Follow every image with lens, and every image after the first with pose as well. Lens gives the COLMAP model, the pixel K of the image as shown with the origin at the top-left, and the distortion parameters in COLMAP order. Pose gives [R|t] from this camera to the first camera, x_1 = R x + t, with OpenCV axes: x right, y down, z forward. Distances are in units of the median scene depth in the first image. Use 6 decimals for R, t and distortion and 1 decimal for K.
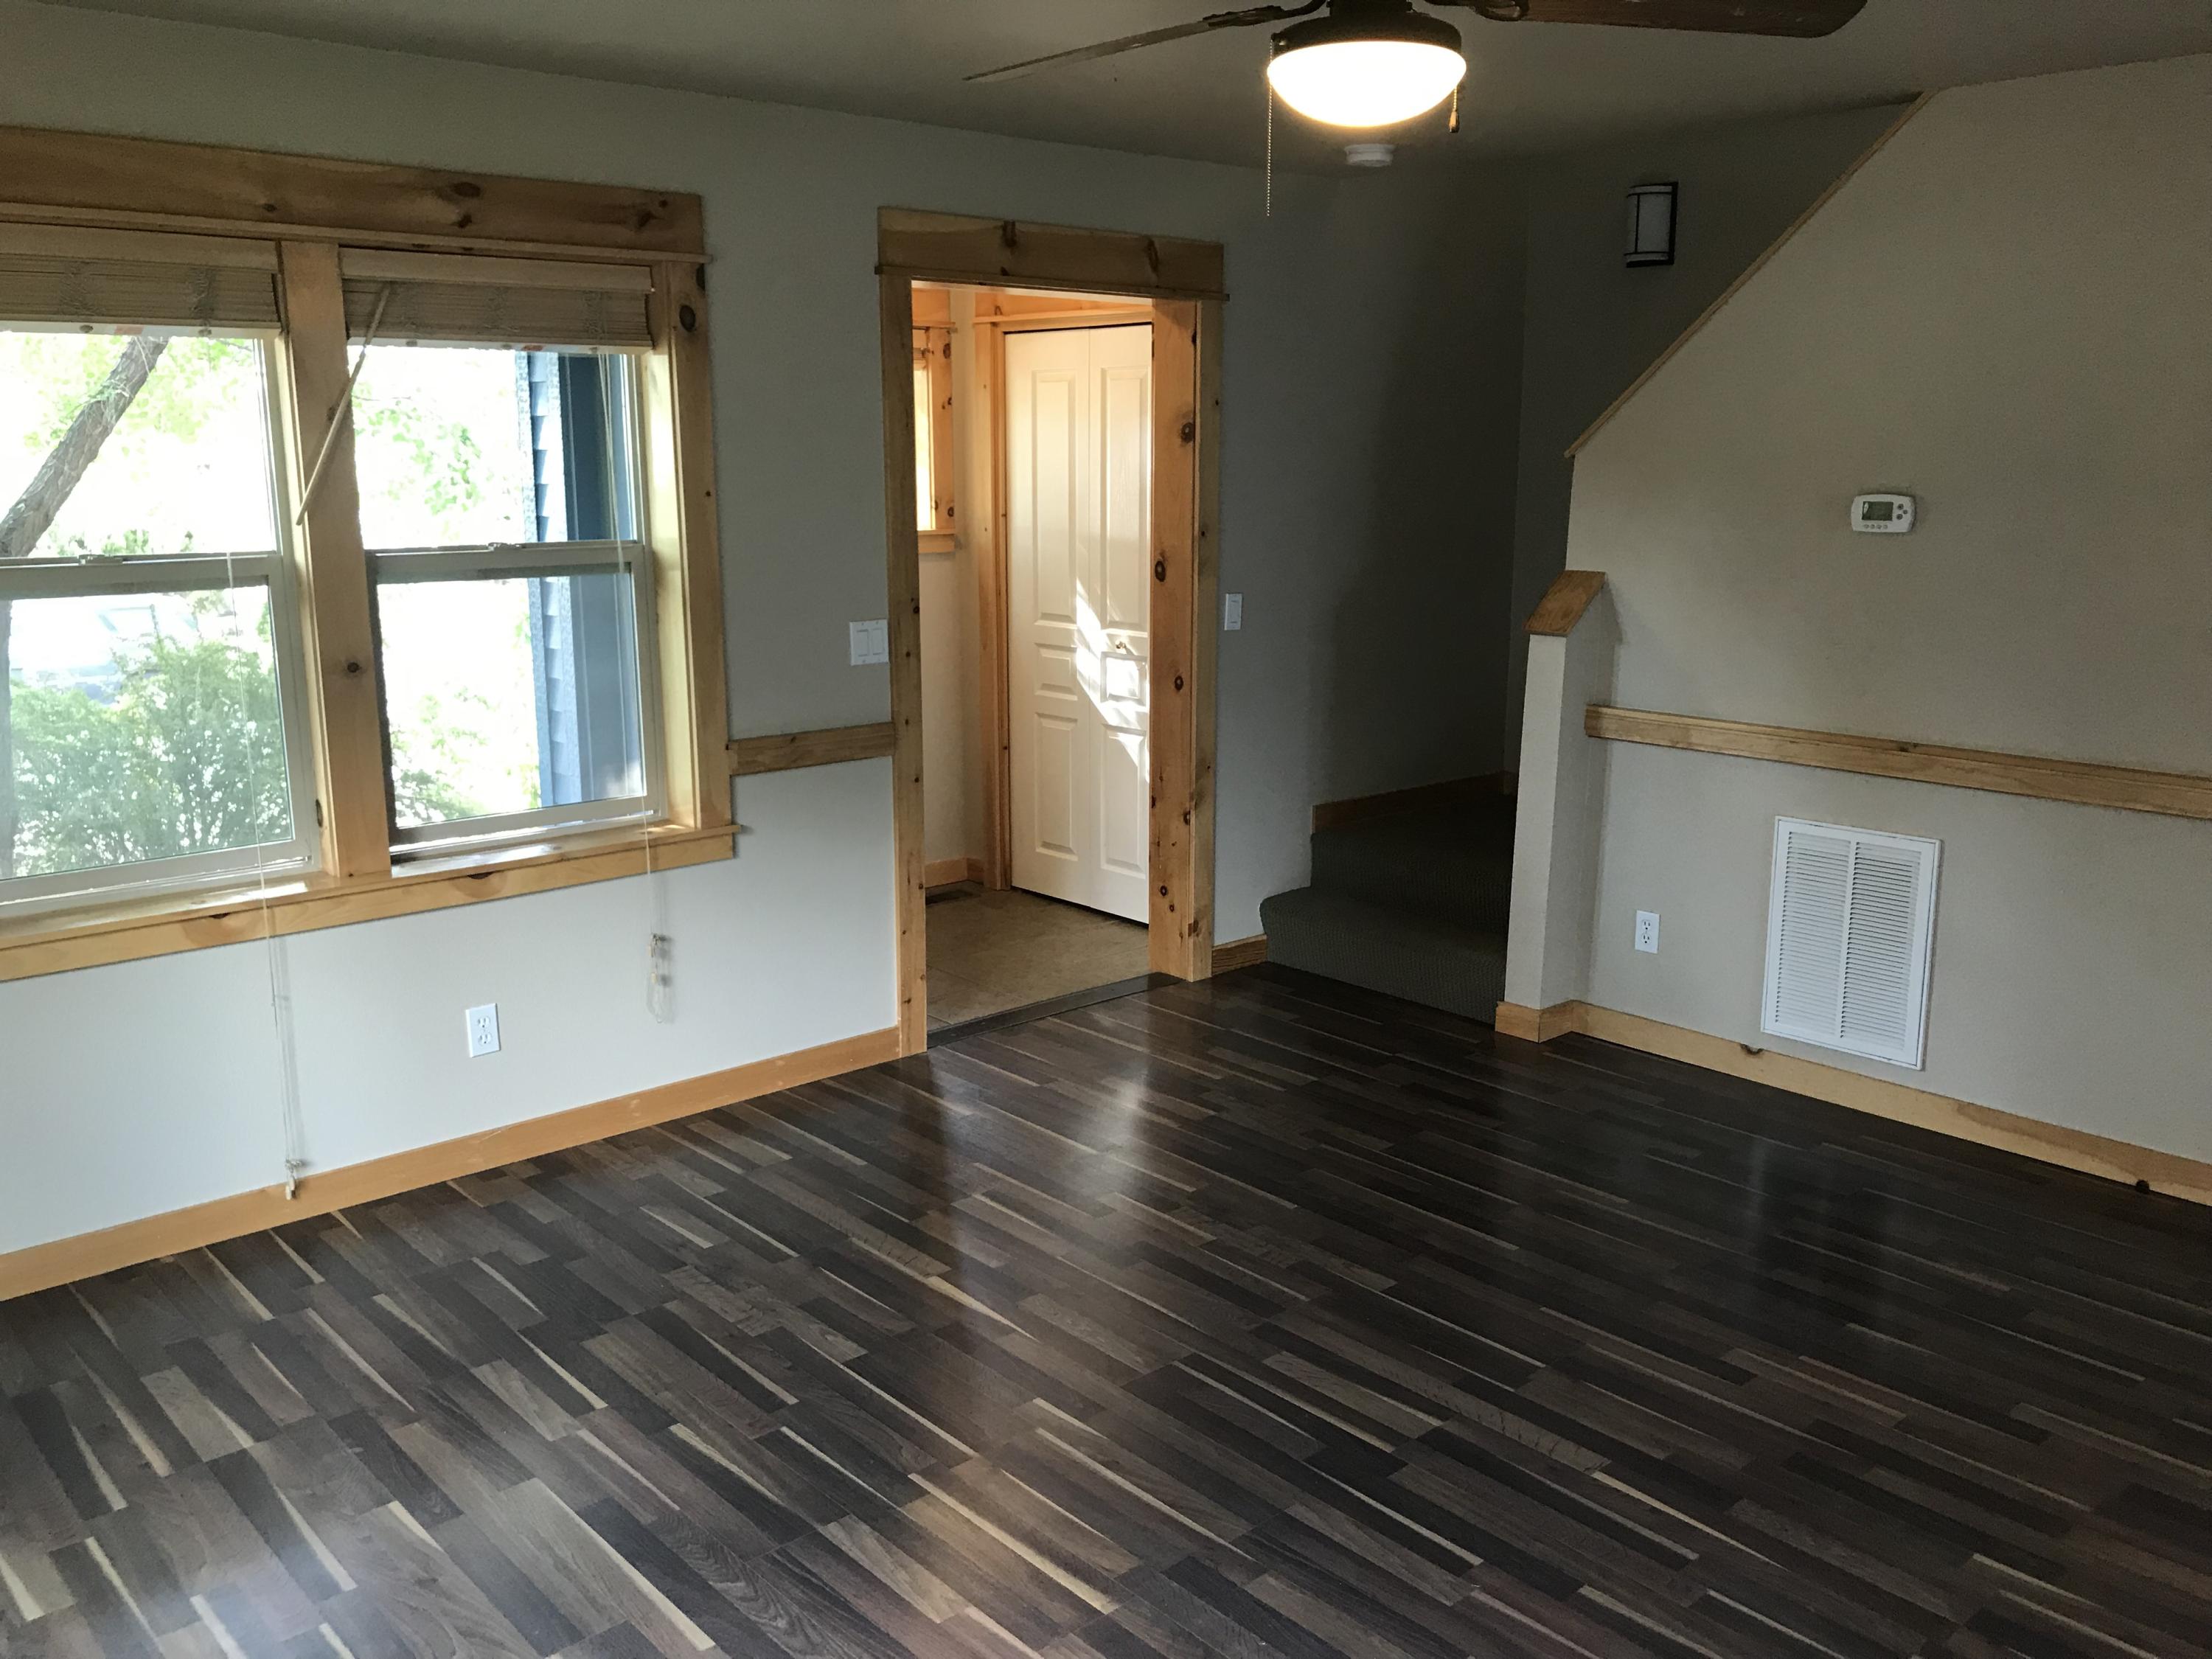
lens RADIAL K [[1821.8, 0, 1101.3], [0, 1821.8, 829.9], [0, 0, 1]] dist [0.009525, 0.002329]
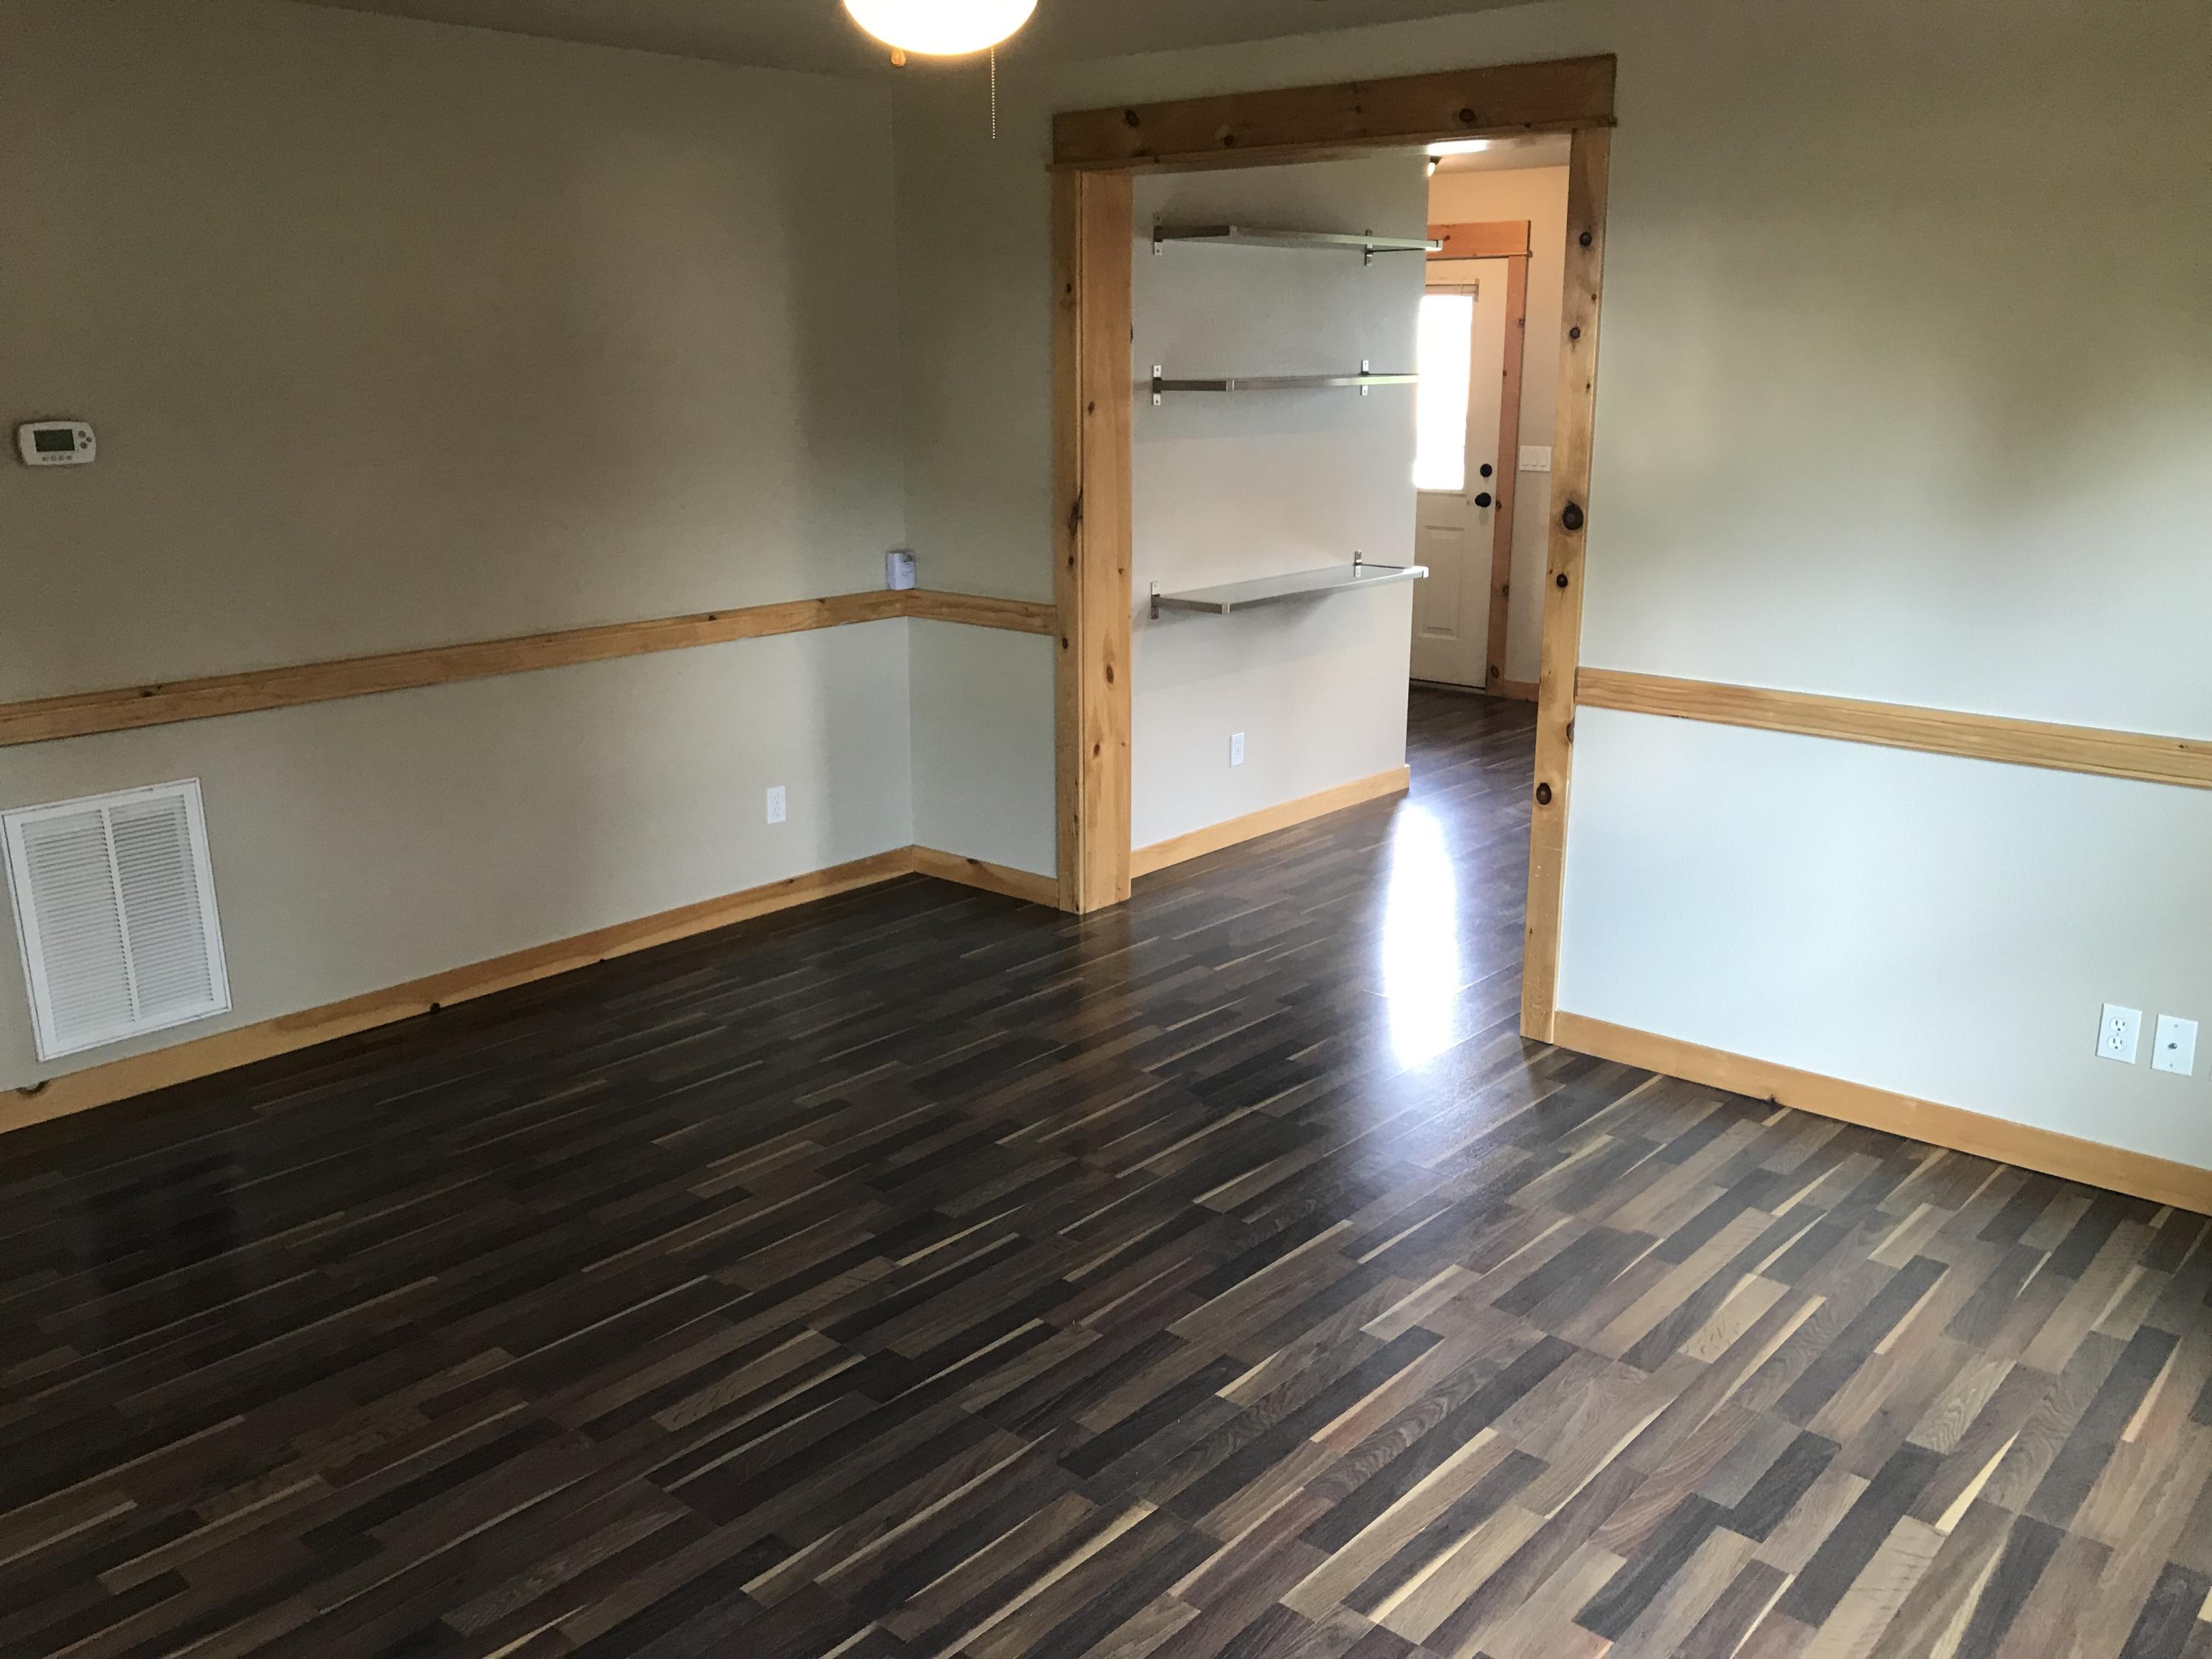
lens RADIAL K [[1821.8, 0, 1092.1], [0, 1821.8, 811.0], [0, 0, 1]] dist [0.009525, 0.002329]
pose [[-0.107562, -0.243880, 0.963822, -0.538493], [0.213499, 0.941163, 0.261973, -0.131751], [-0.971004, 0.233953, -0.049165, 0.601976]]
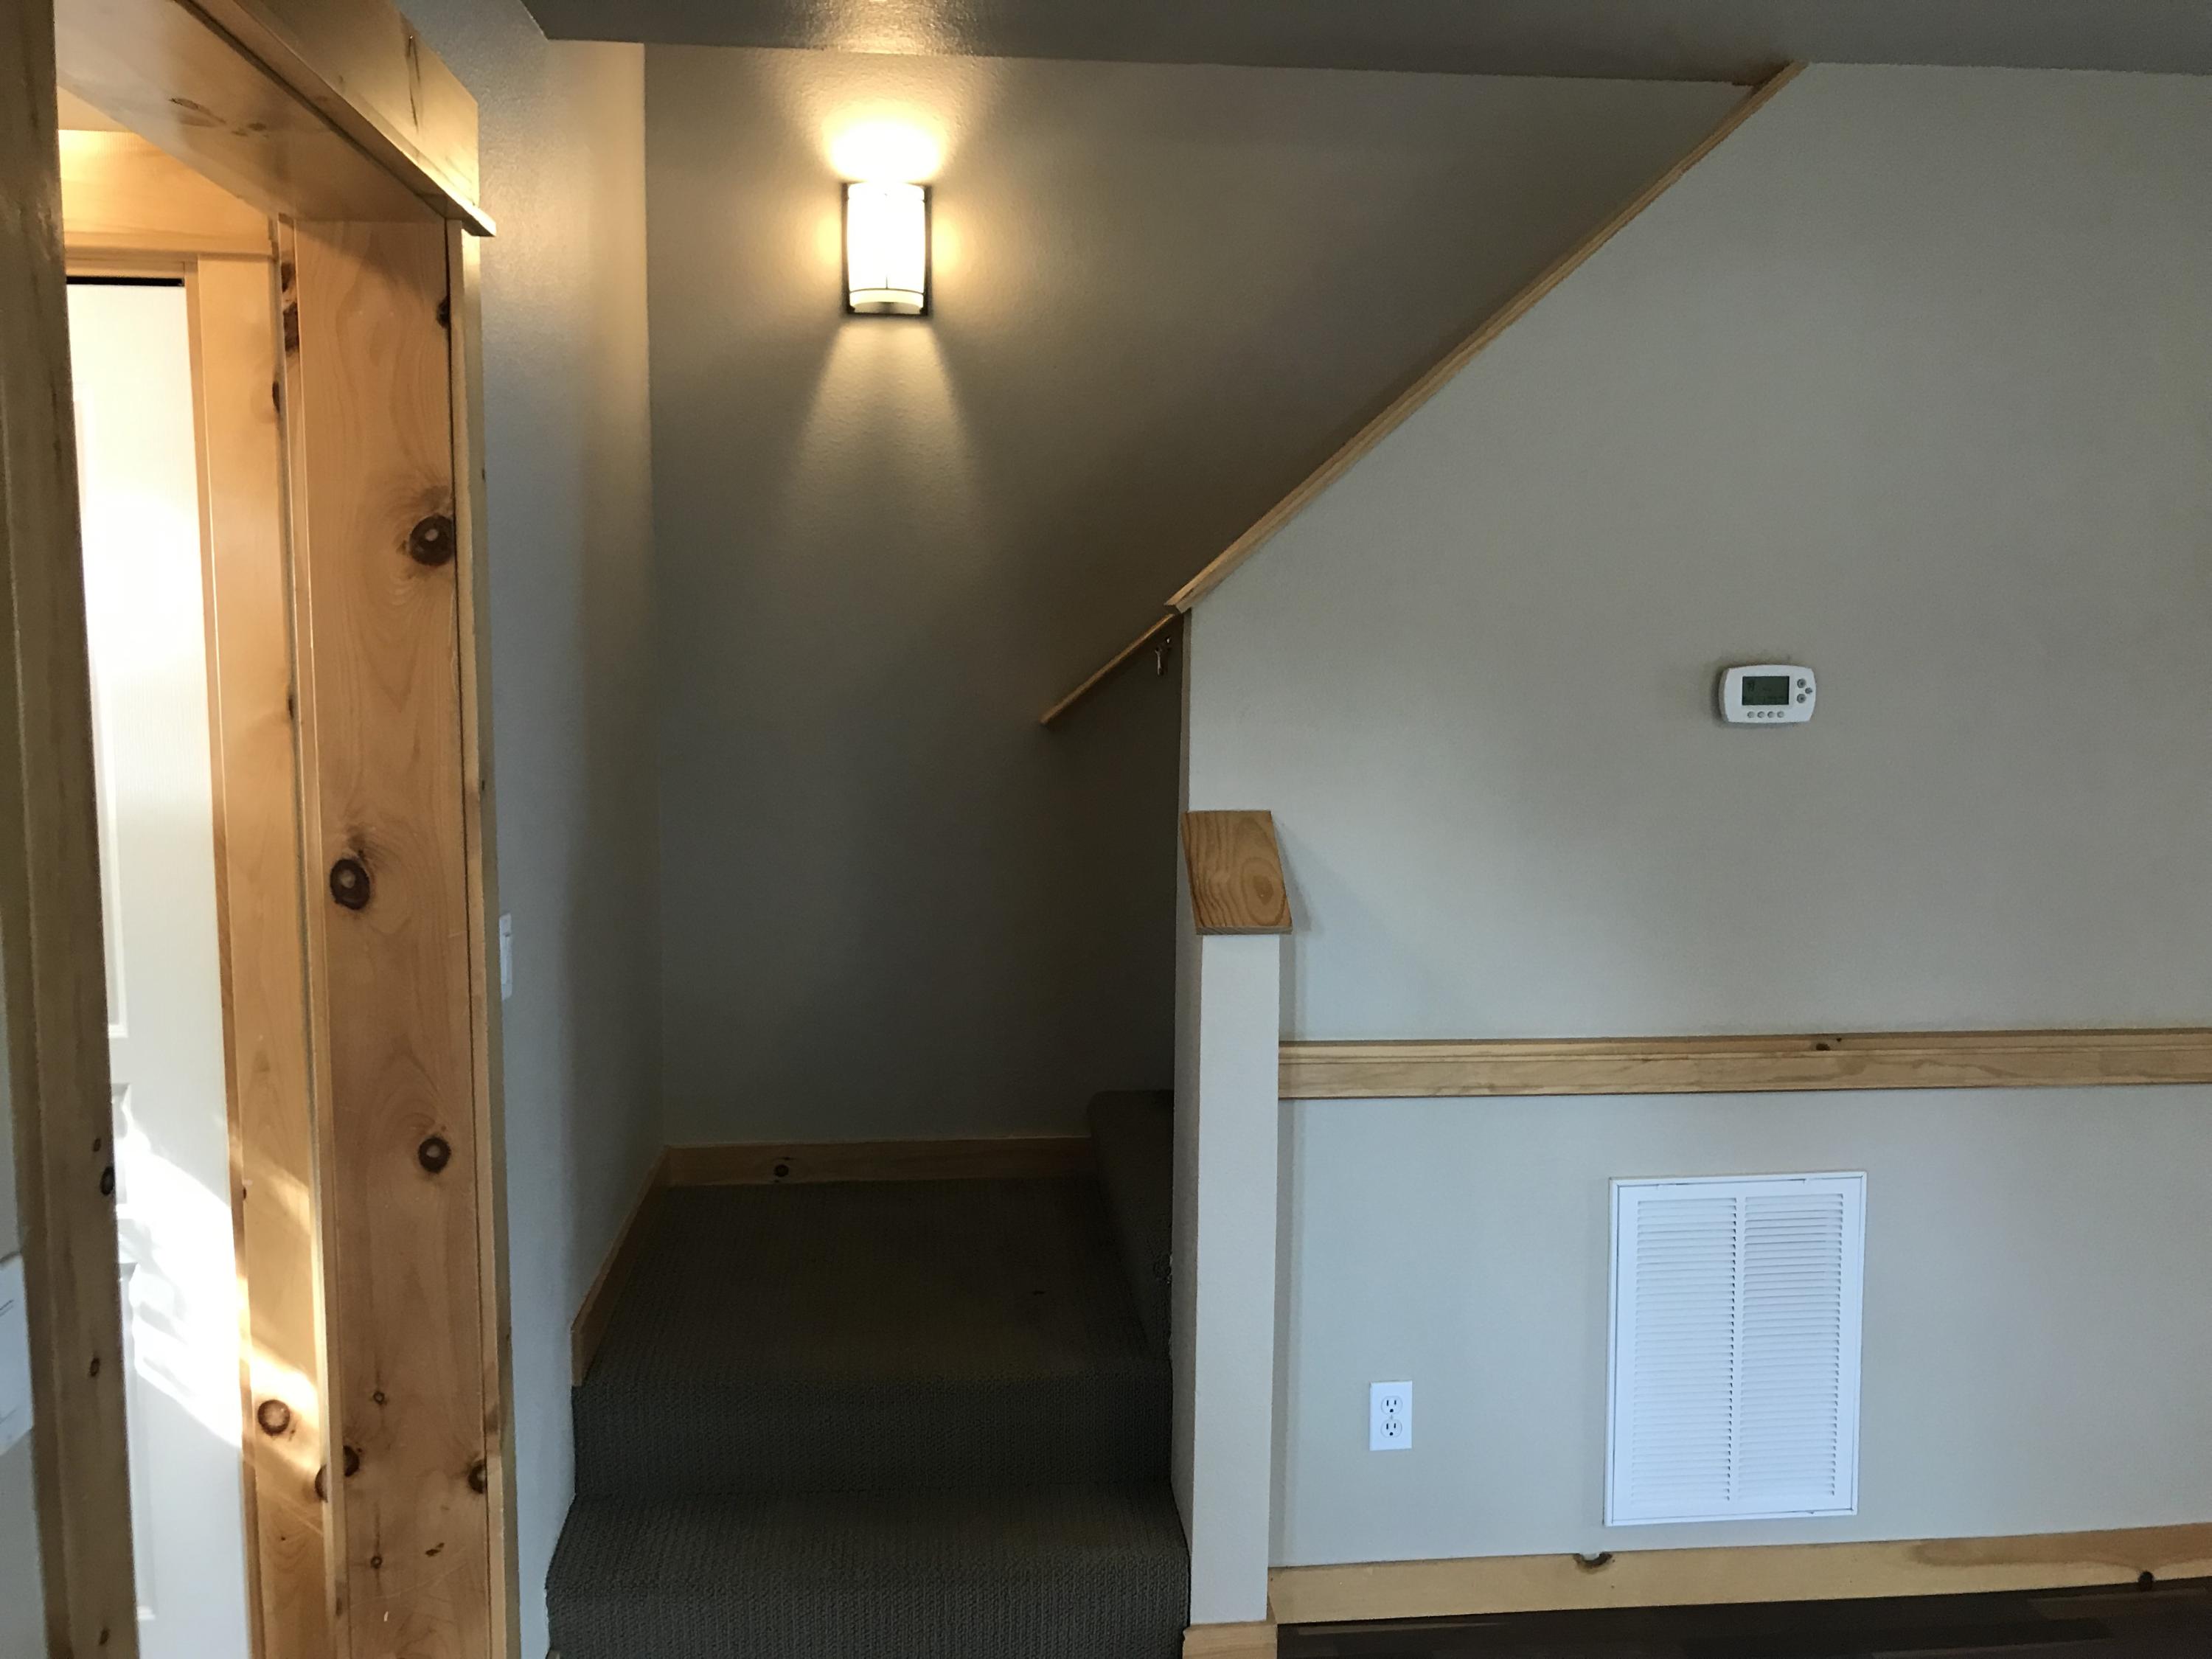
lens RADIAL K [[1821.8, 0, 1106.6], [0, 1821.8, 850.3], [0, 0, 1]] dist [0.009525, 0.002329]
pose [[0.594735, -0.085267, 0.799387, -0.239359], [0.167850, 0.985615, -0.019747, -0.146939], [-0.786204, 0.145921, 0.600491, 0.812837]]
